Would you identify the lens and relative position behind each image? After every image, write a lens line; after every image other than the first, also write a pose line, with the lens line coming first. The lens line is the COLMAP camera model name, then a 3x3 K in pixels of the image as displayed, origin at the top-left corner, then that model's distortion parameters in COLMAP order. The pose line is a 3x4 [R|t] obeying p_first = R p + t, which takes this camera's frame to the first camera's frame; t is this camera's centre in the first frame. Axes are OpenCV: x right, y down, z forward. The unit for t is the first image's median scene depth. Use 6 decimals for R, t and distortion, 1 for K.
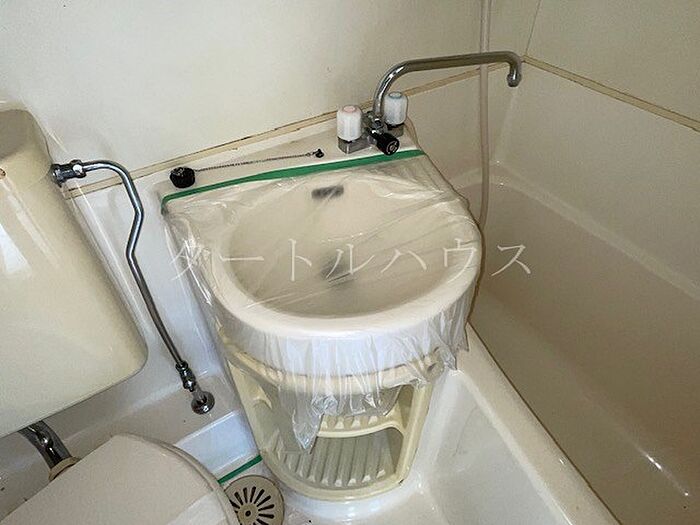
lens RADIAL K [[423.6, 0, 347.2], [0, 423.6, 259.6], [0, 0, 1]] dist [0.002292, 0.002371]
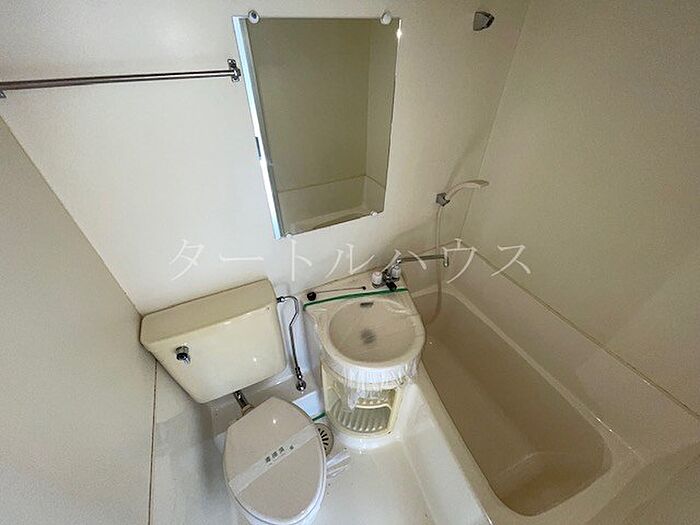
lens RADIAL K [[283.8, 0, 348.6], [0, 283.8, 260.8], [0, 0, 1]] dist [-0.001842, -0.000217]
pose [[0.994473, 0.074518, -0.073964, -0.047583], [-0.081296, 0.992312, -0.093311, -0.252660], [0.066442, 0.098809, 0.992886, -0.690035]]
